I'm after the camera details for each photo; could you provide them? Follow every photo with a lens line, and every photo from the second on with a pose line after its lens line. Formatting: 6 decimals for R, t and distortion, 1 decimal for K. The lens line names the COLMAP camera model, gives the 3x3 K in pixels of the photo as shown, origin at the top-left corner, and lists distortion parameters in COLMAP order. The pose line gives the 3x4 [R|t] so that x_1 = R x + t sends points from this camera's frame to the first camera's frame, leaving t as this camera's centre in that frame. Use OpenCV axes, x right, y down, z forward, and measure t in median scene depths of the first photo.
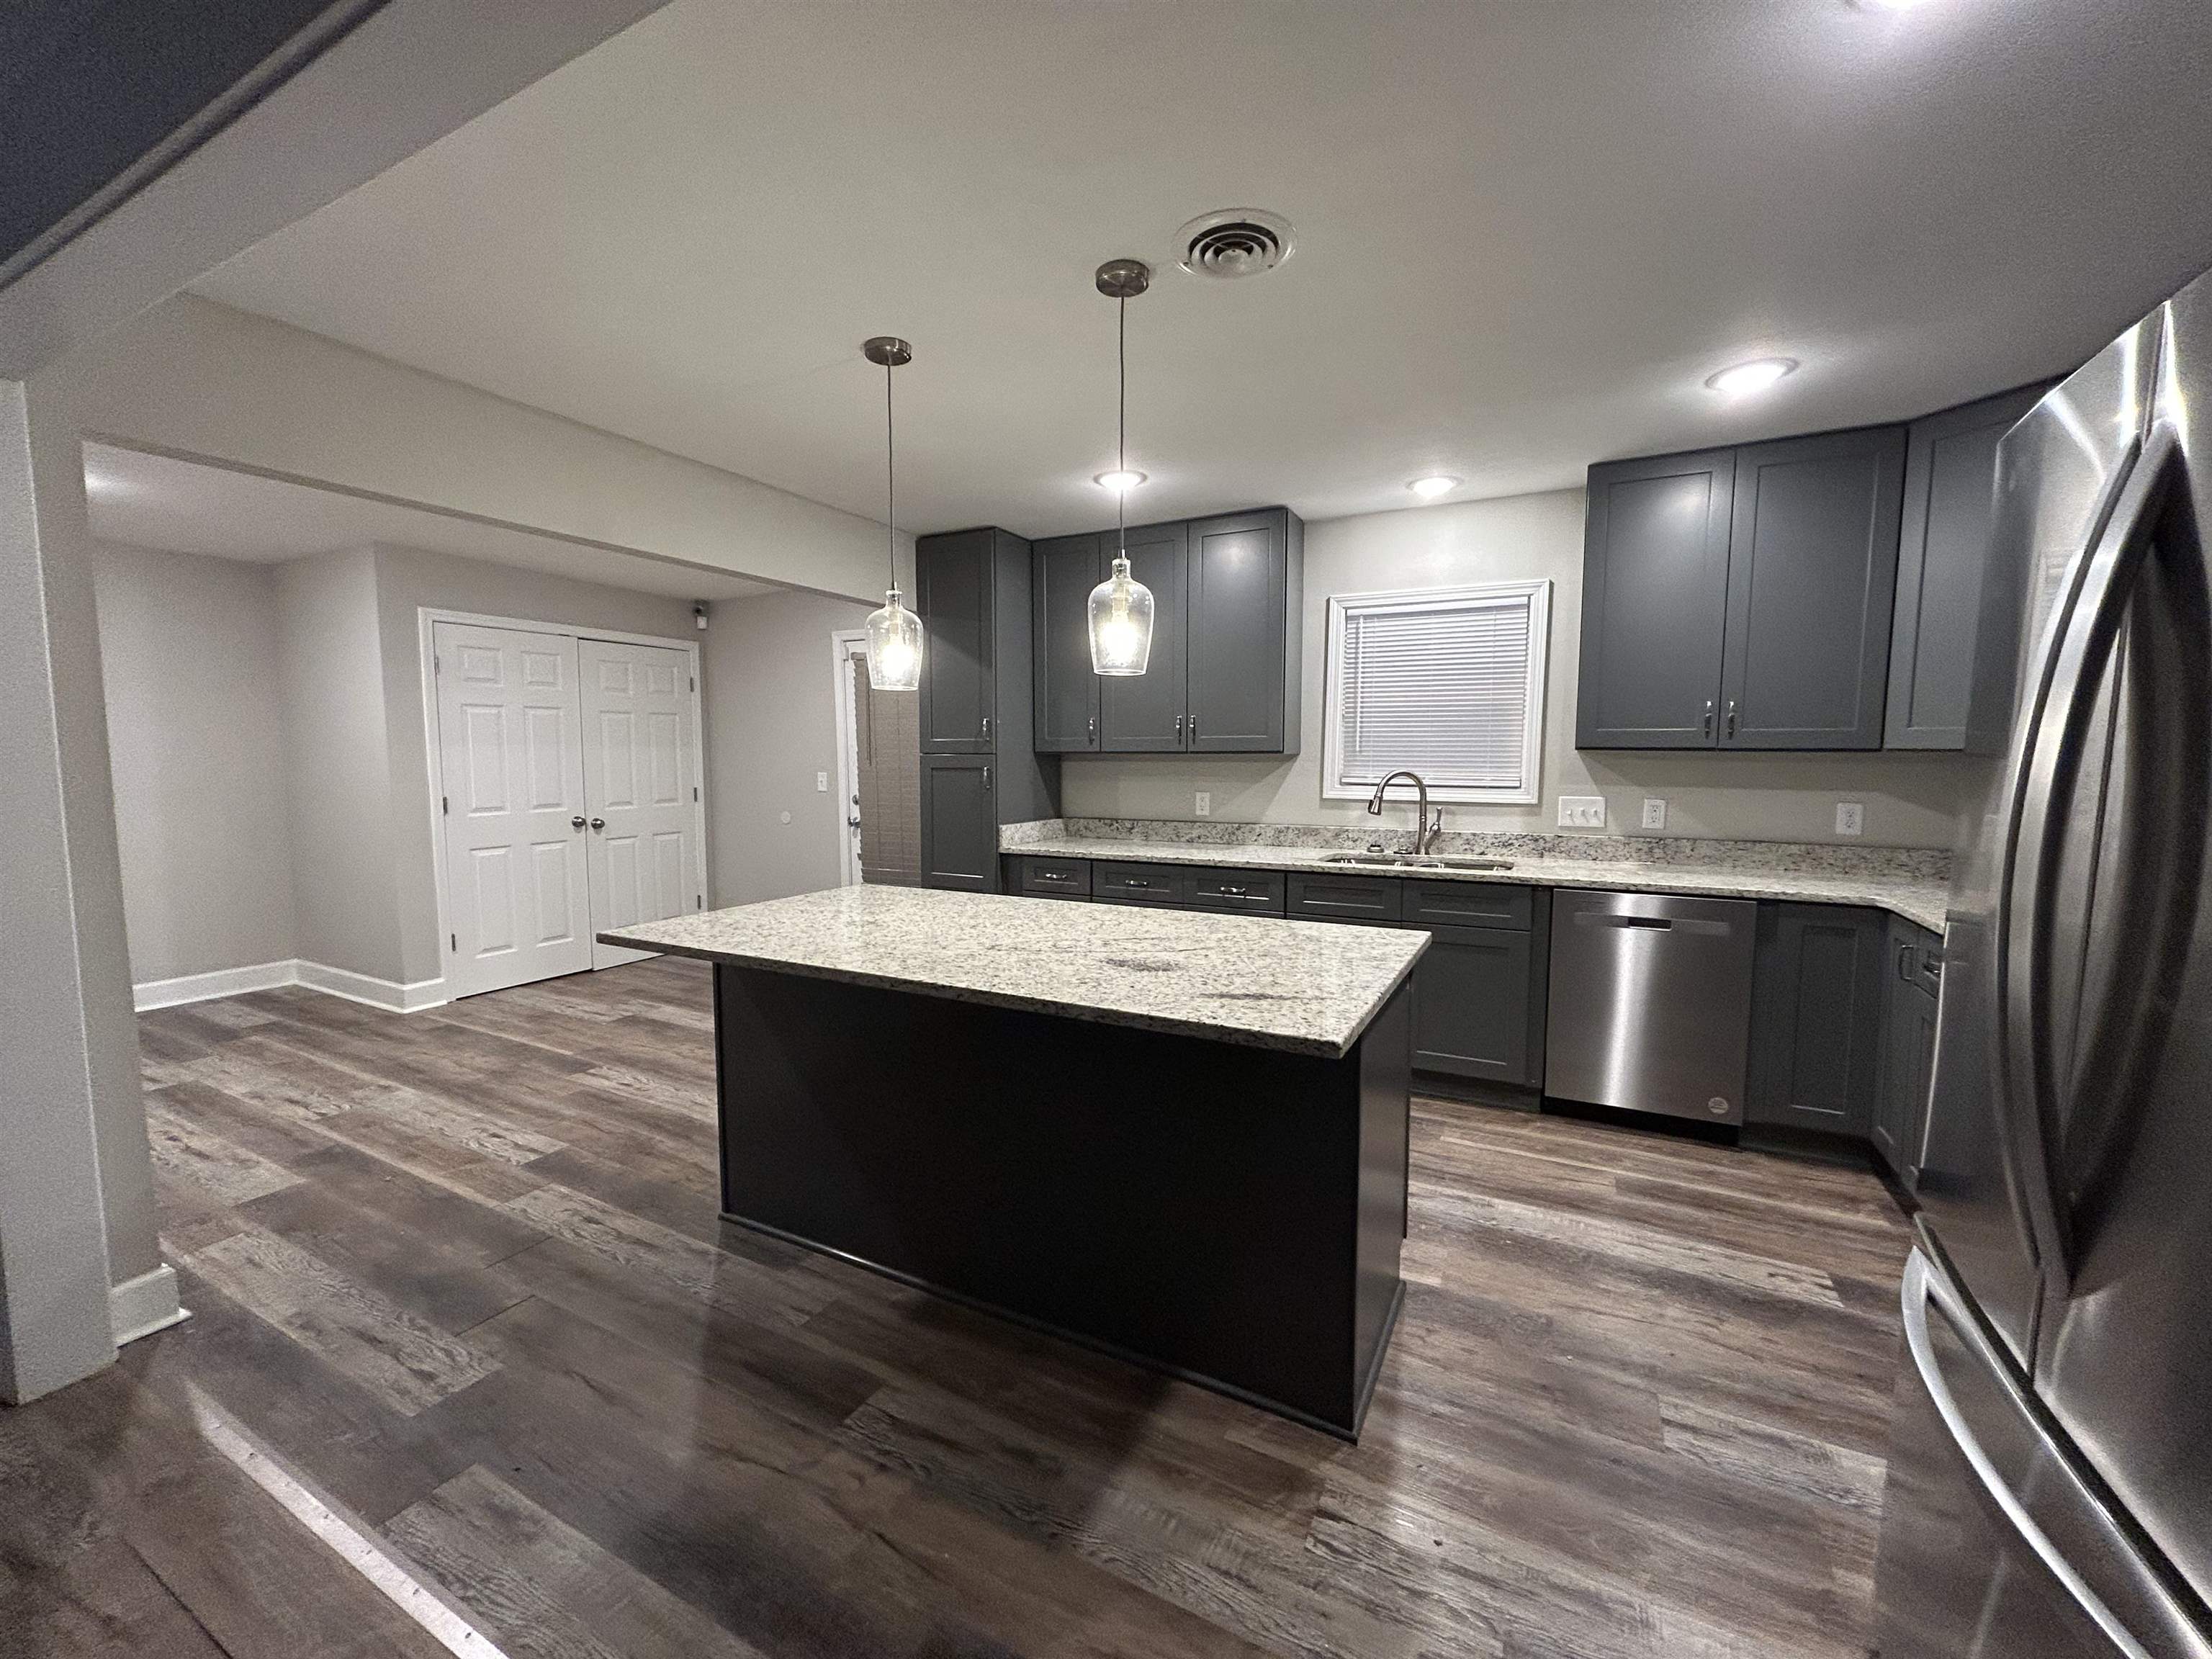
lens RADIAL K [[889.0, 0, 1106.0], [0, 889.0, 829.5], [0, 0, 1]] dist [0.000009, 0.000260]
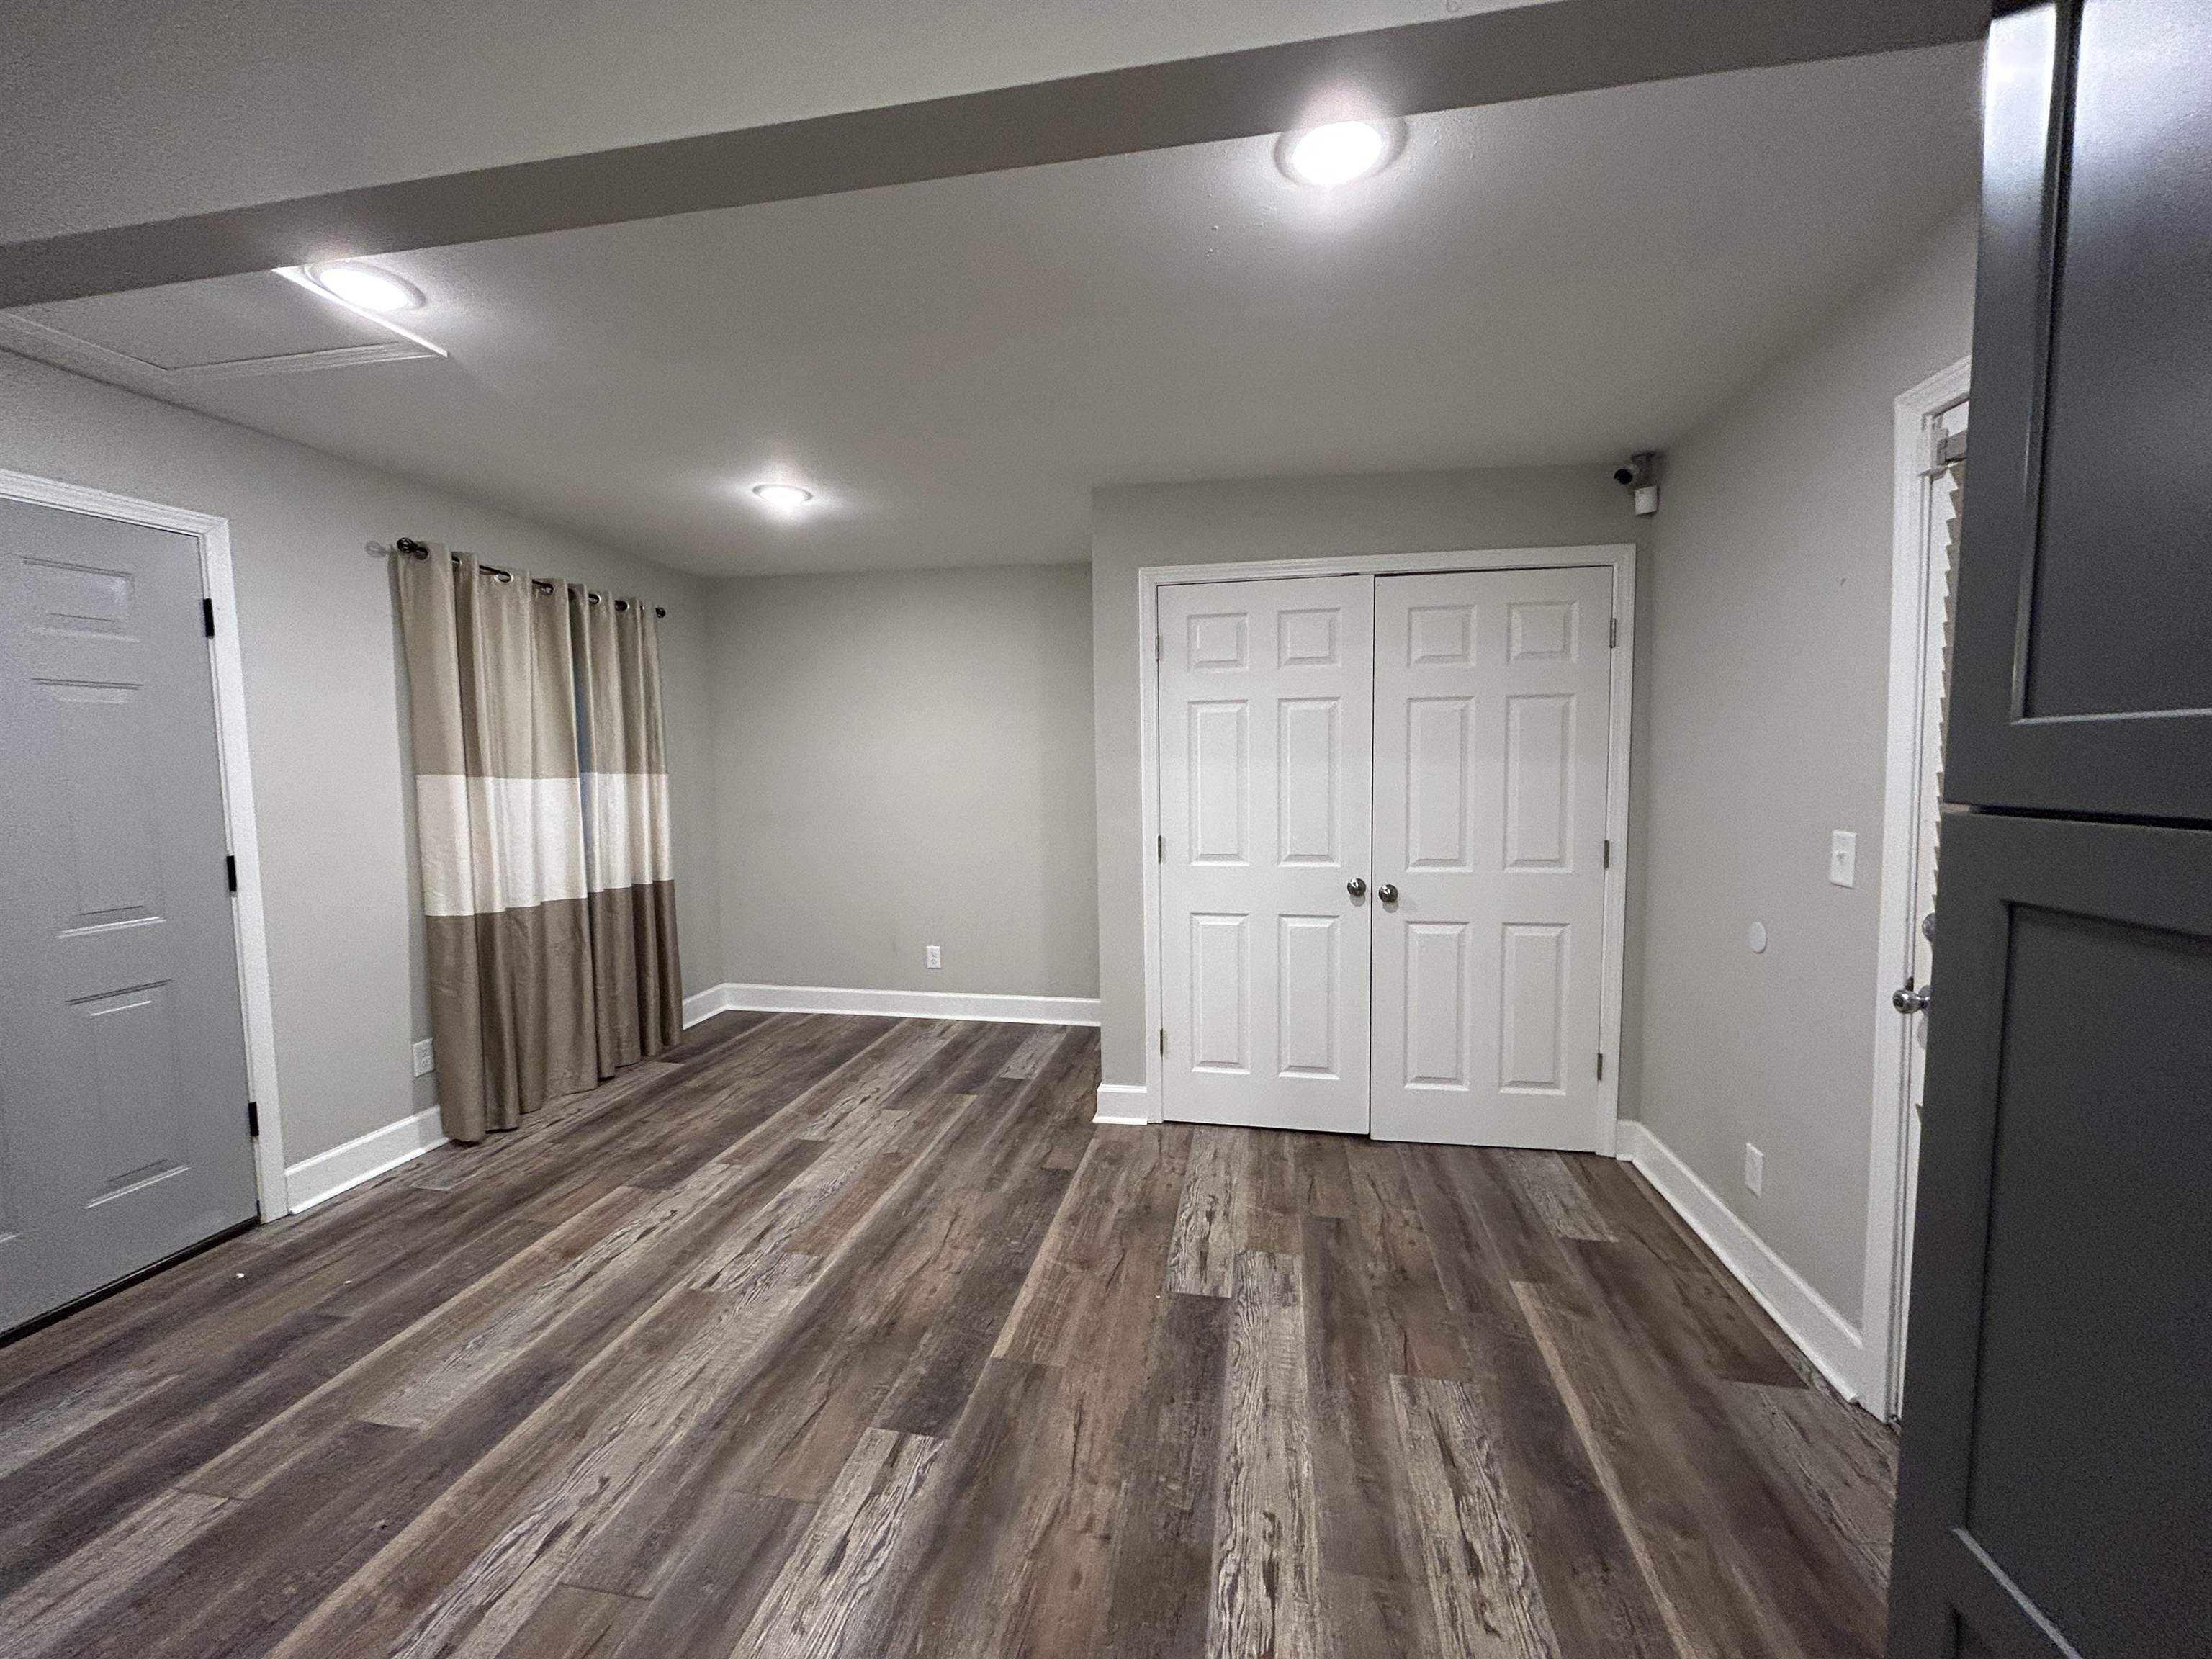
lens RADIAL K [[886.6, 0, 1106.0], [0, 886.6, 829.5], [0, 0, 1]] dist [-0.003074, 0.000016]
pose [[0.294704, 0.068983, -0.953095, -0.145191], [-0.074790, 0.995997, 0.048963, -0.116722], [0.952657, 0.056852, 0.298684, 1.203225]]
